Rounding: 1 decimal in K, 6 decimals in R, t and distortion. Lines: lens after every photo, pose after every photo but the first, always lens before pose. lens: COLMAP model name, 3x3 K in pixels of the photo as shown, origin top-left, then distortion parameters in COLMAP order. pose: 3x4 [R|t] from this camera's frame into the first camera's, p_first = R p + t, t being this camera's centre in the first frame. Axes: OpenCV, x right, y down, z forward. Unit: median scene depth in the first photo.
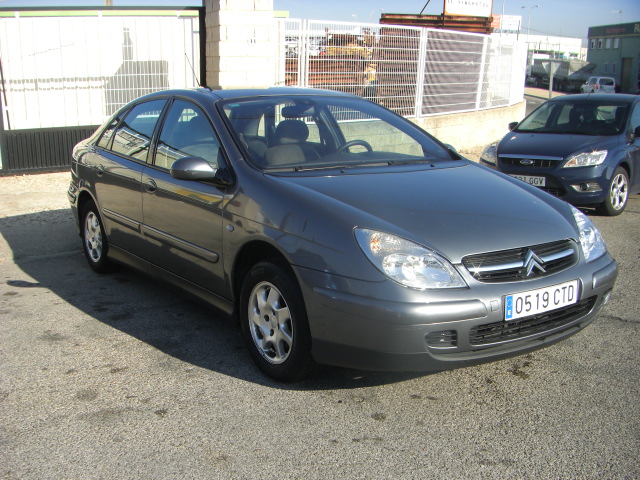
lens RADIAL K [[721.1, 0, 318.5], [0, 721.1, 298.8], [0, 0, 1]] dist [-0.274444, 0.364054]
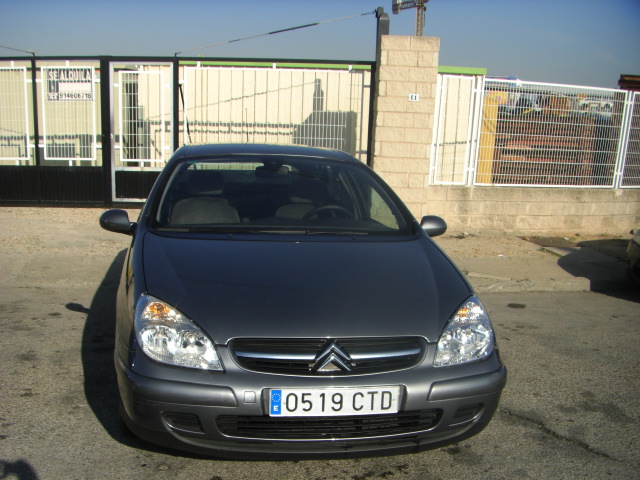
lens RADIAL K [[721.1, 0, 318.5], [0, 721.1, 298.8], [0, 0, 1]] dist [-0.274444, 0.364054]
pose [[0.921209, 0.124473, -0.368621, 0.584850], [-0.150490, 0.987695, -0.042567, -0.079072], [0.358786, 0.094687, 0.928605, 0.166297]]
